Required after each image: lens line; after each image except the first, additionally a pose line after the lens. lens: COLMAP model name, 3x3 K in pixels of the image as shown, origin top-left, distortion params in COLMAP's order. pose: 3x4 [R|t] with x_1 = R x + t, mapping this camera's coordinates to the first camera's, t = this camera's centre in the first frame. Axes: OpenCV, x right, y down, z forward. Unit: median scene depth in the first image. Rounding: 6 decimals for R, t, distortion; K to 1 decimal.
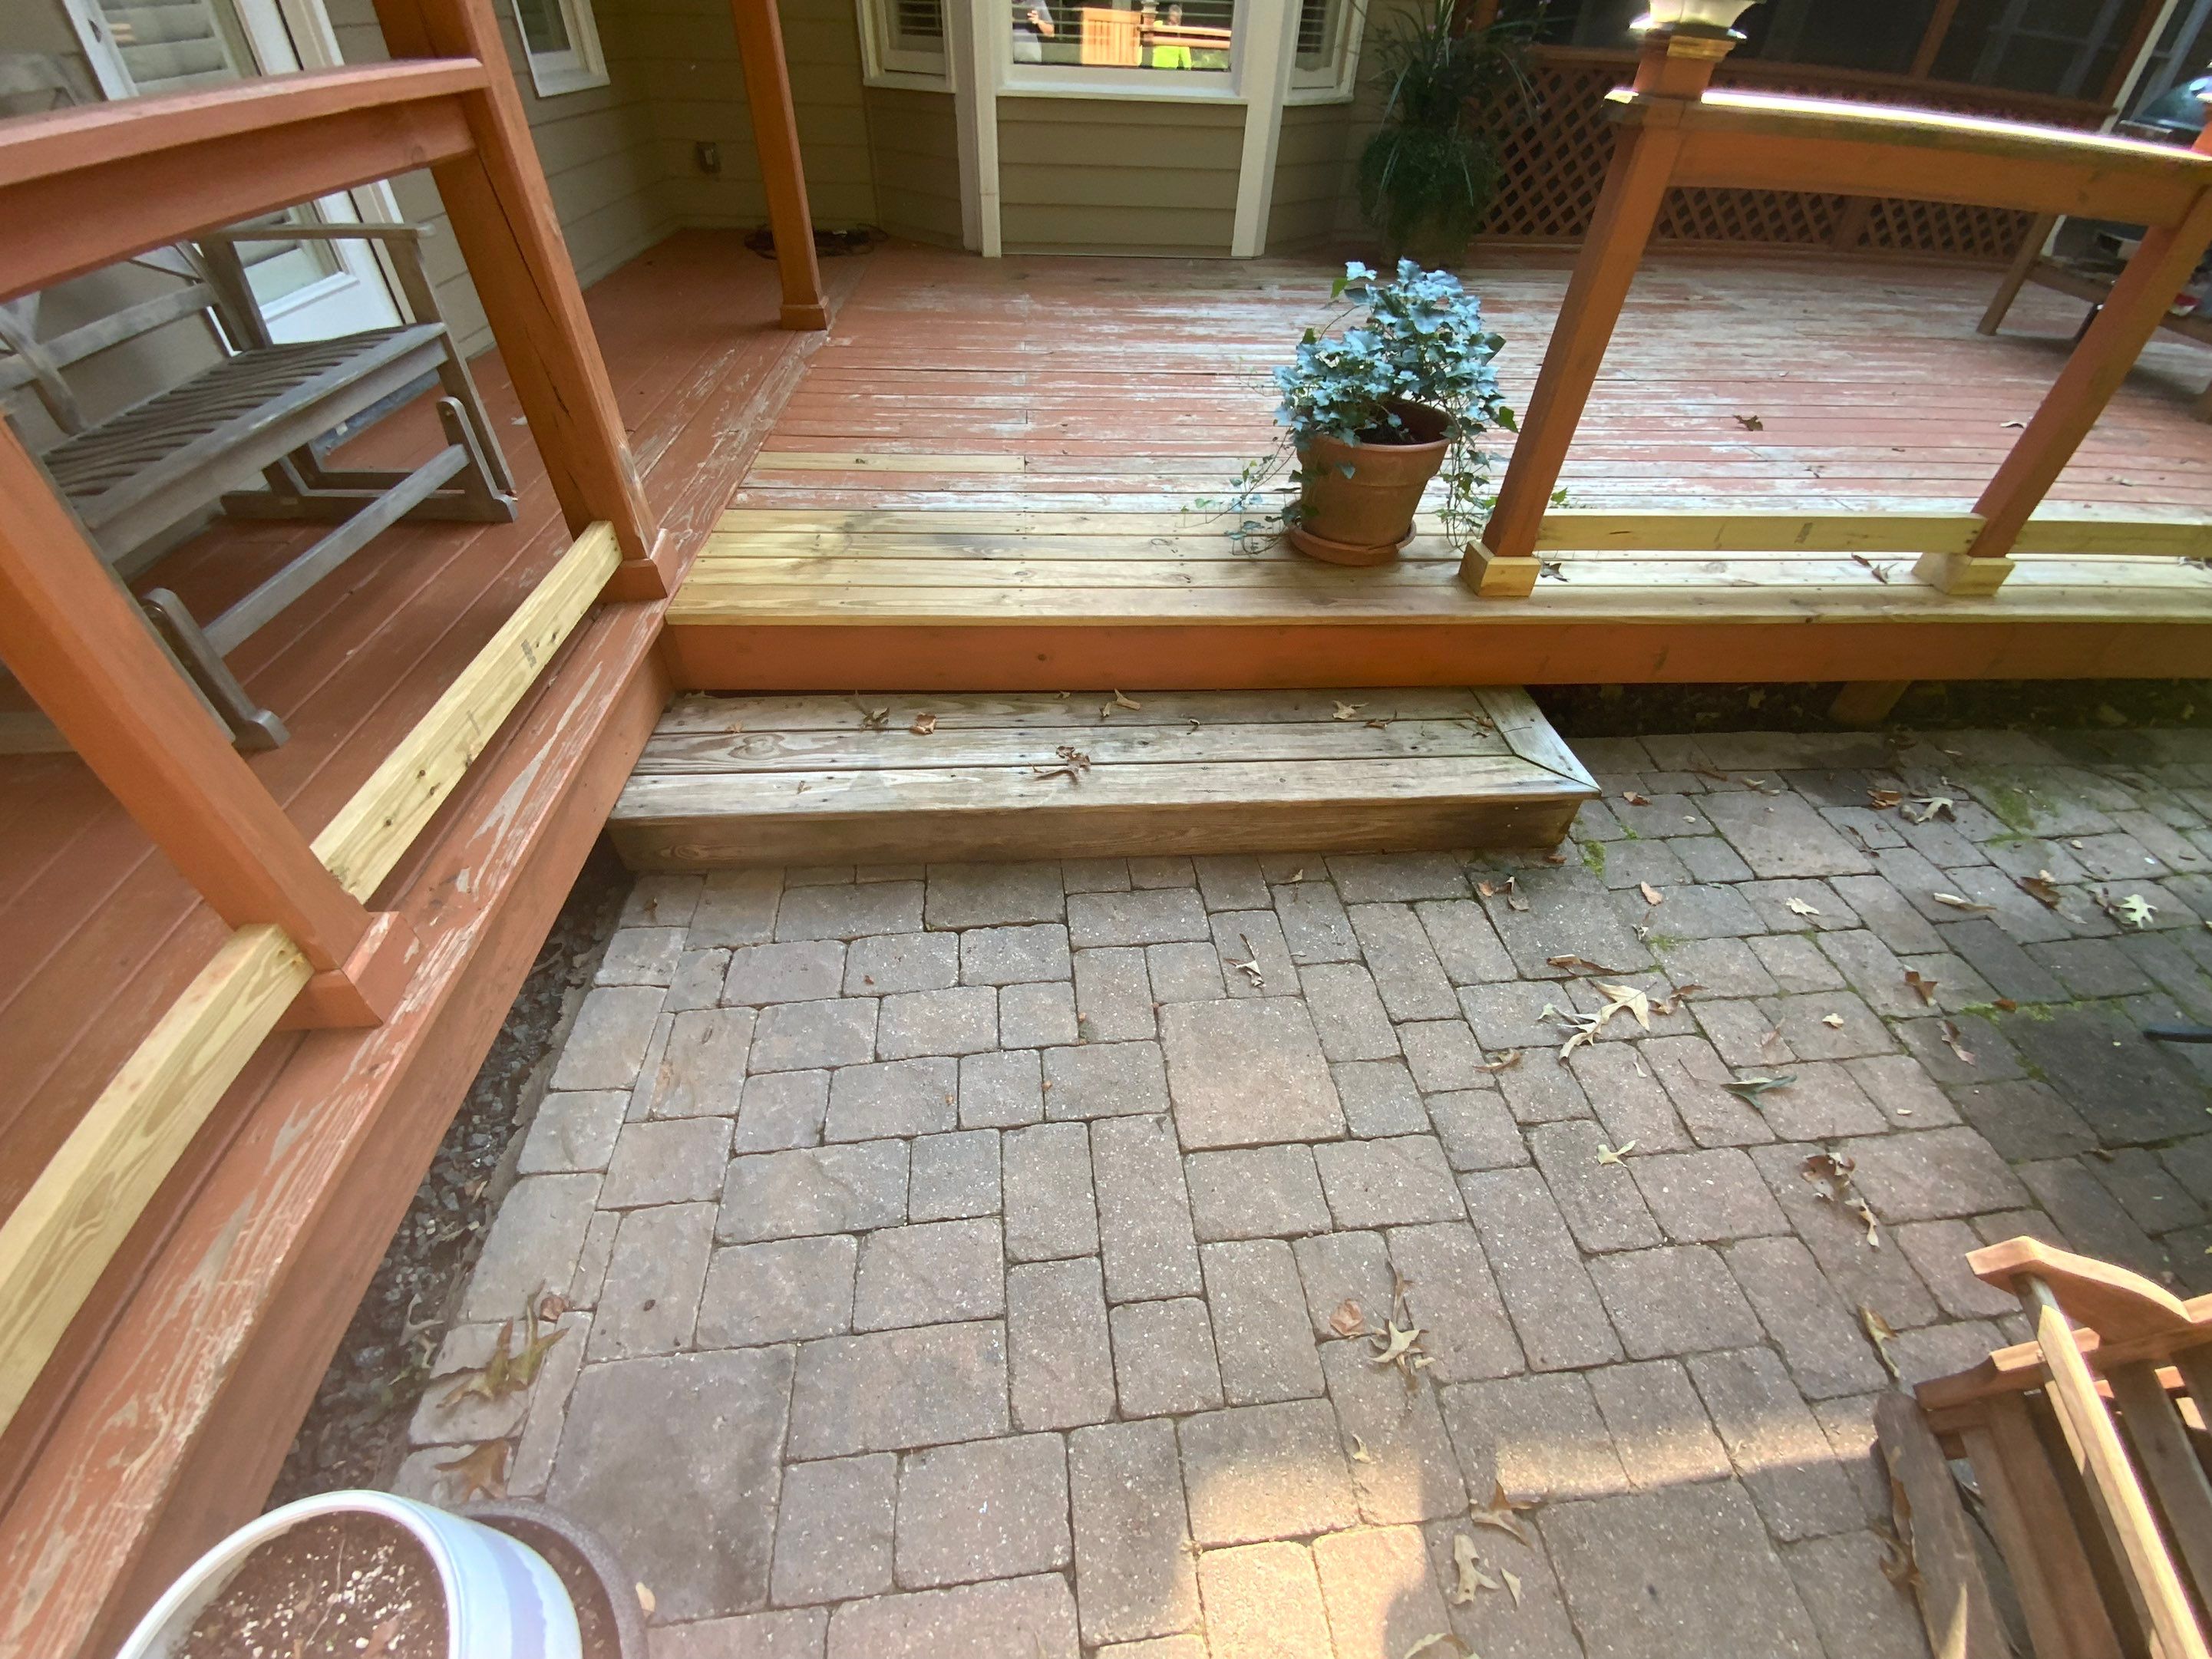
lens RADIAL K [[894.7, 0, 1107.7], [0, 894.7, 832.9], [0, 0, 1]] dist [-0.020028, -0.001618]
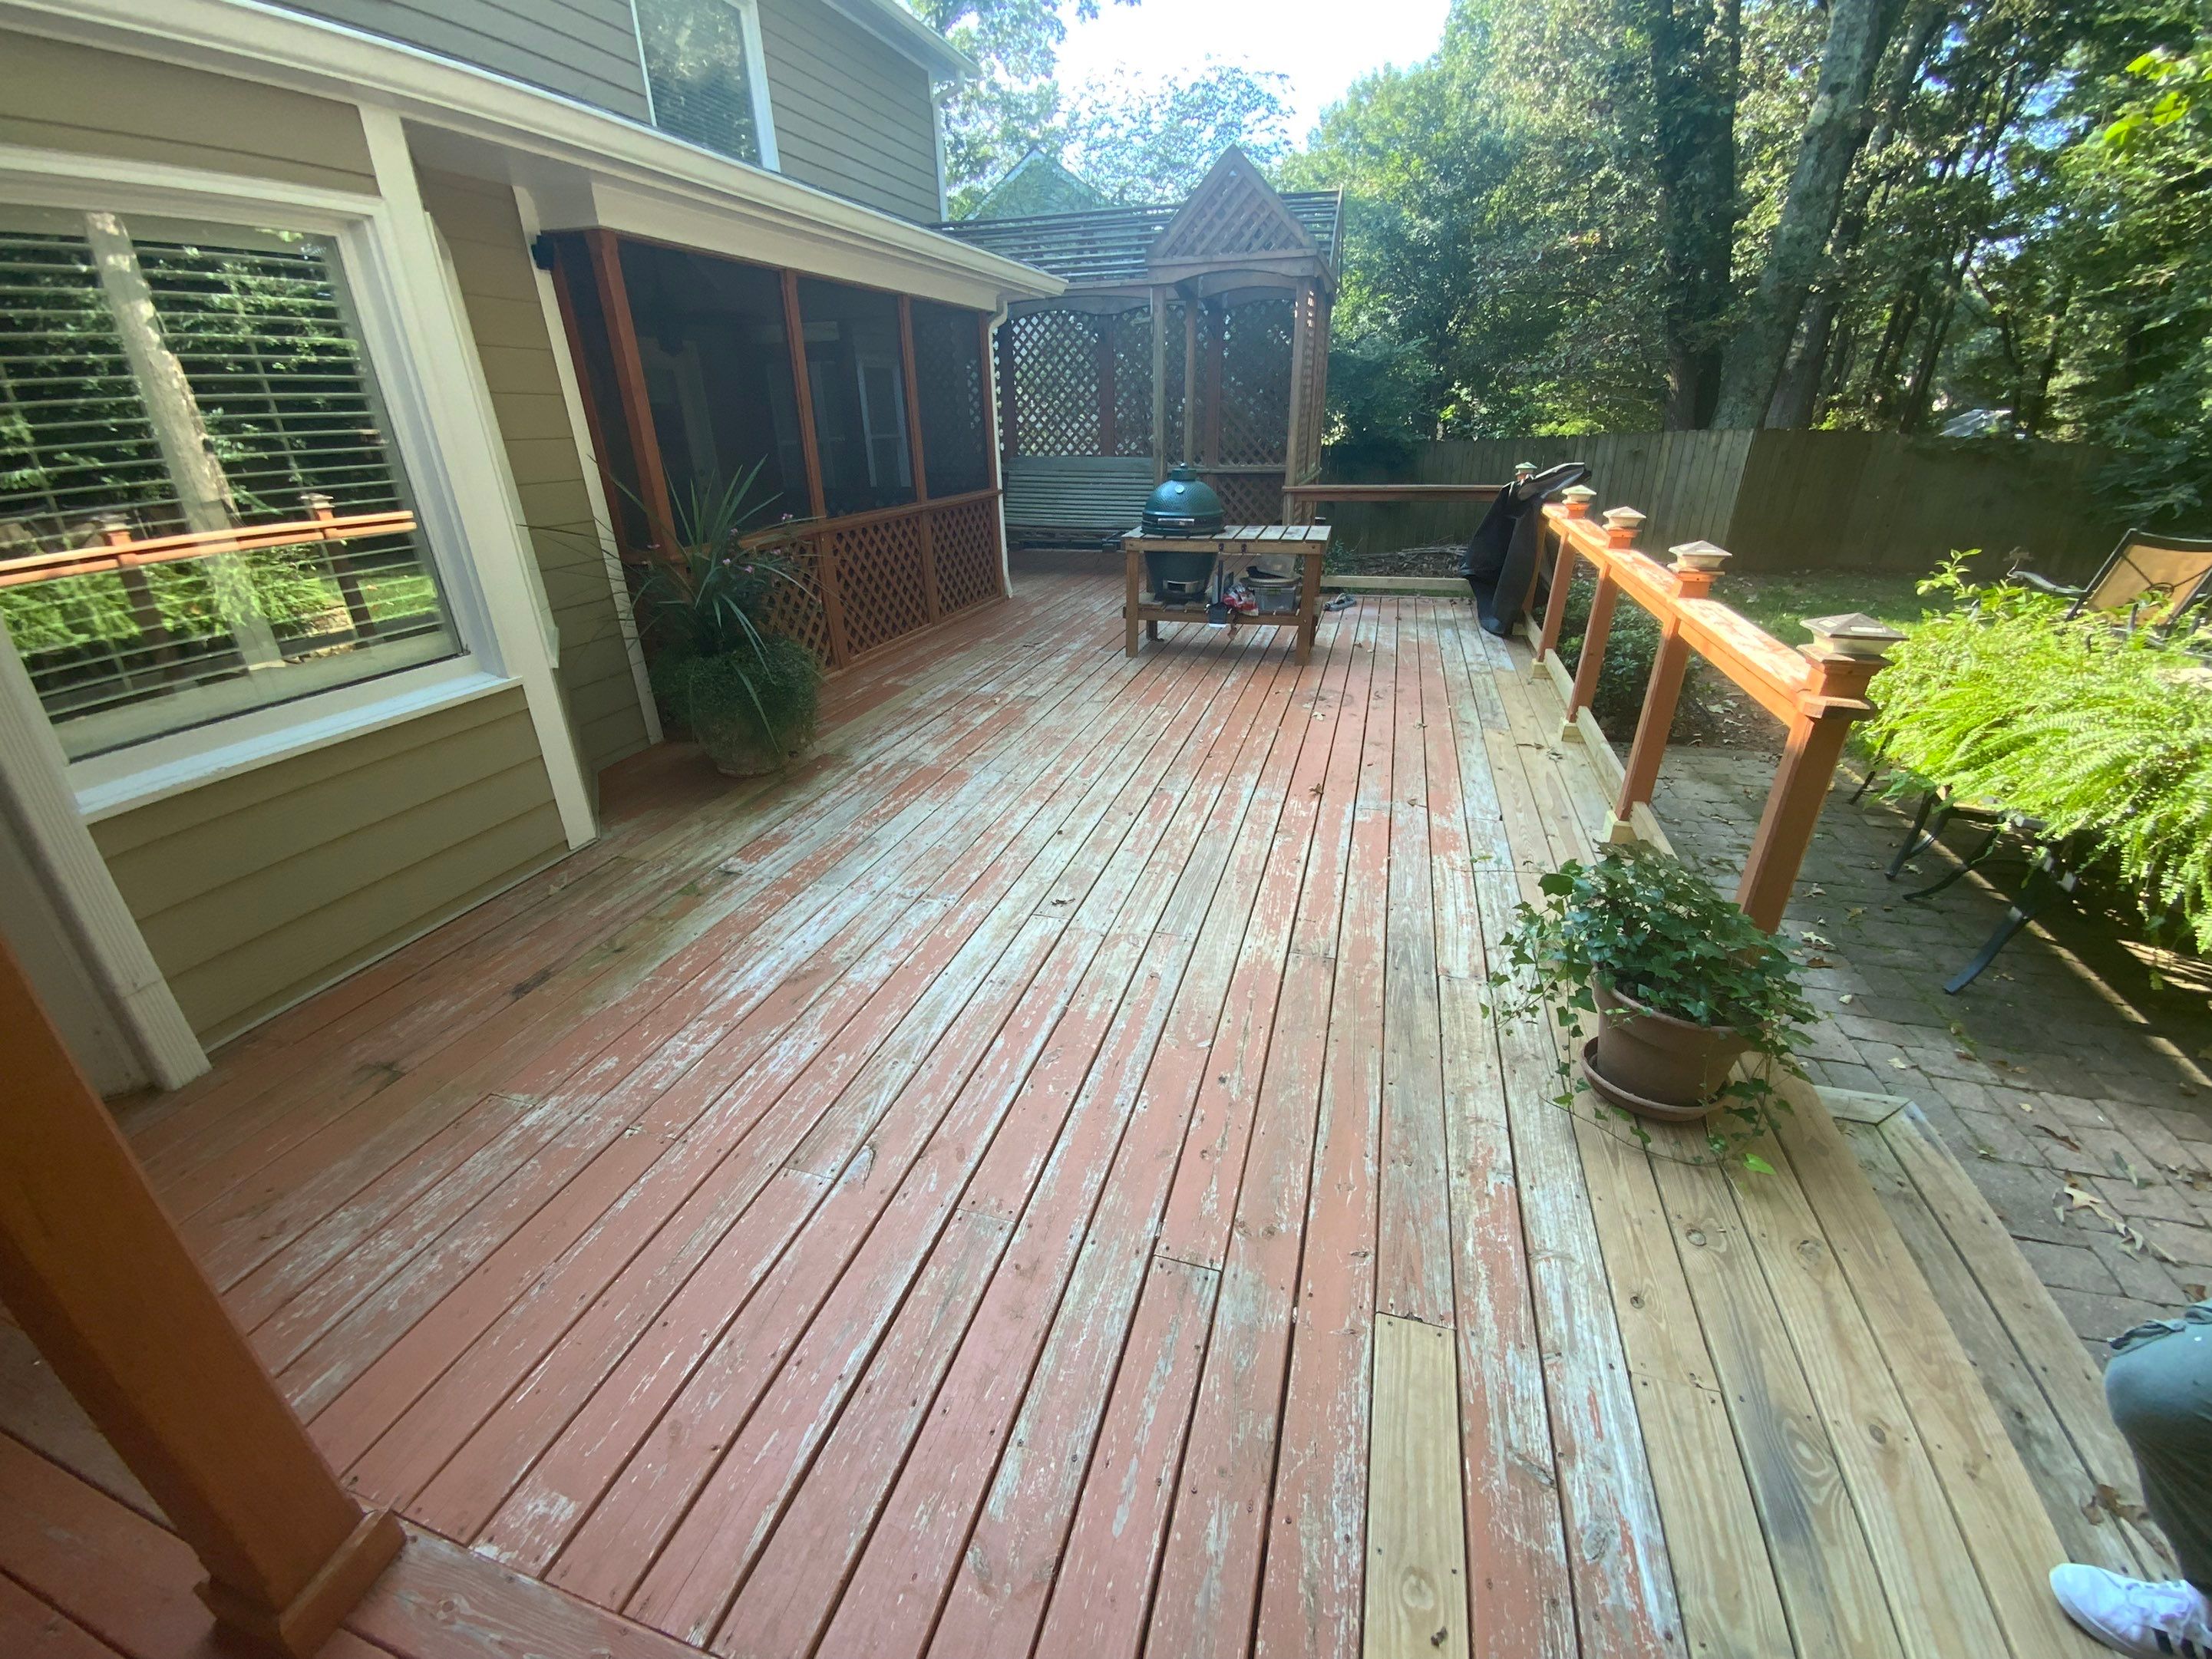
lens RADIAL K [[894.7, 0, 1104.1], [0, 894.7, 830.5], [0, 0, 1]] dist [-0.020028, -0.001618]
pose [[0.371745, -0.428416, 0.823569, -0.323438], [0.654514, 0.750089, 0.094755, -0.525902], [-0.658344, 0.503813, 0.559246, 0.370418]]
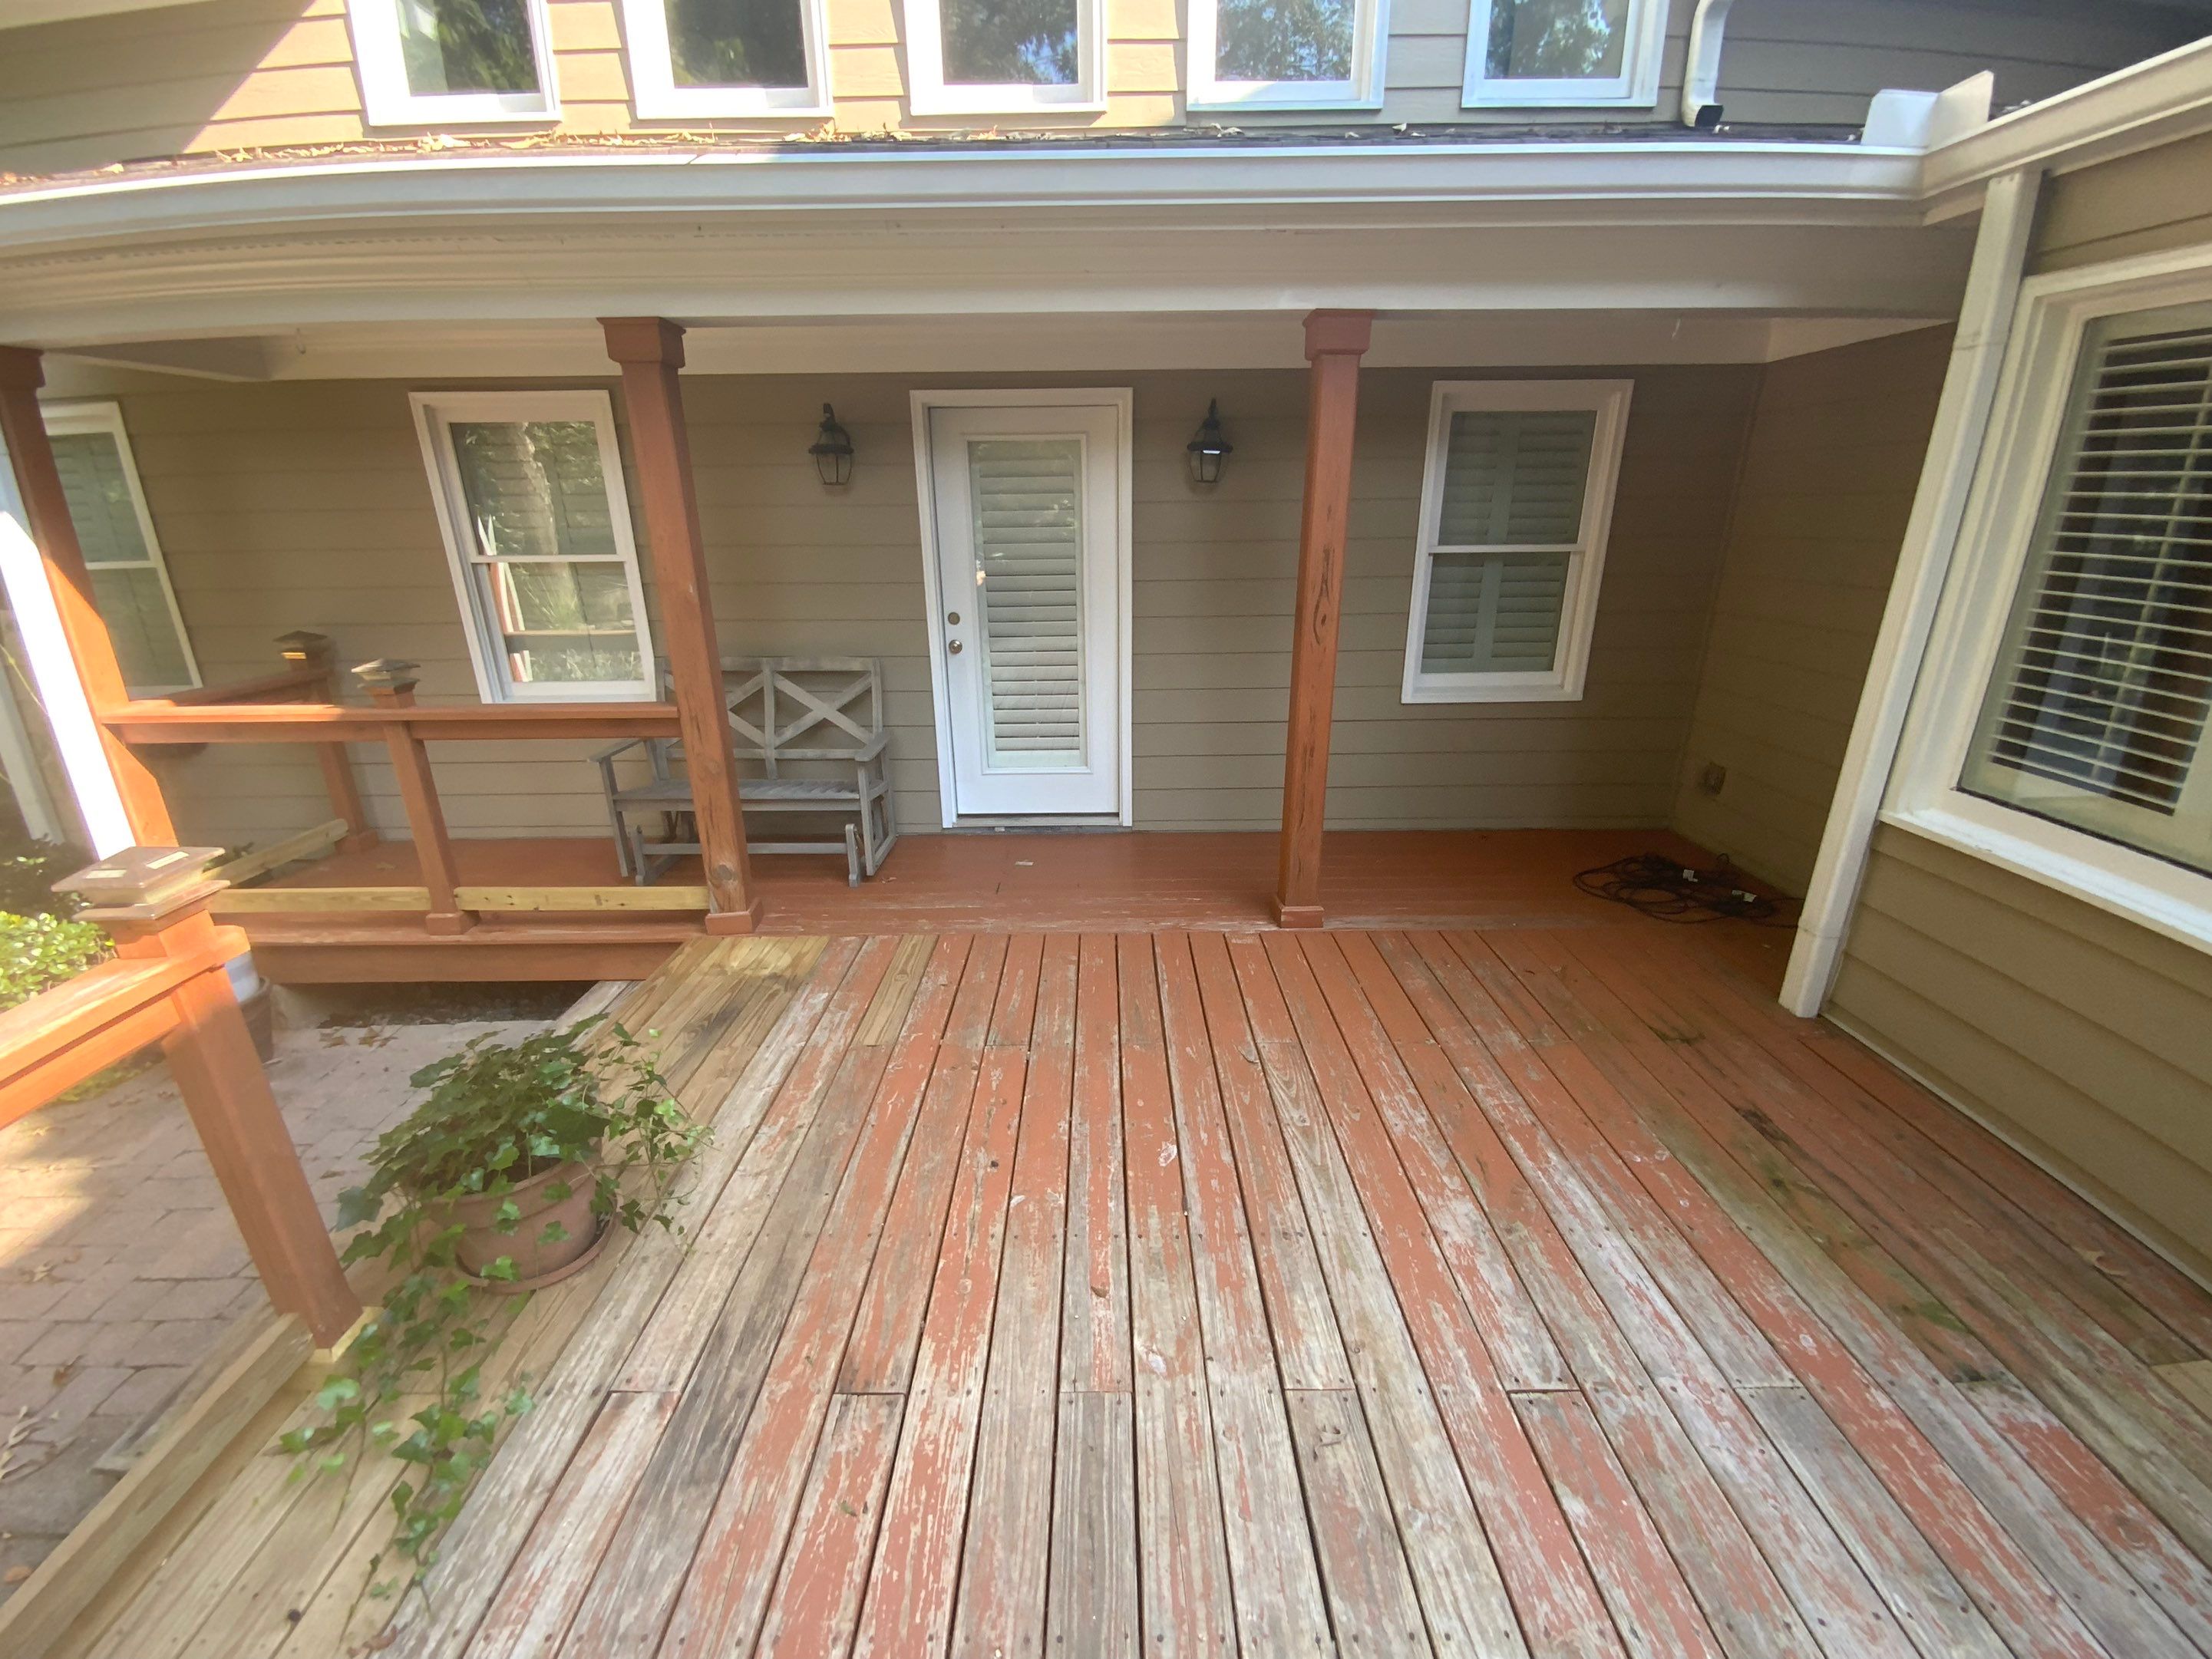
lens RADIAL K [[894.7, 0, 1105.6], [0, 894.7, 799.6], [0, 0, 1]] dist [-0.020028, -0.001618]
pose [[-0.082899, 0.275651, -0.957676, 0.491249], [-0.678022, 0.688680, 0.256917, -0.649491], [0.730352, 0.670624, 0.129807, 0.520368]]
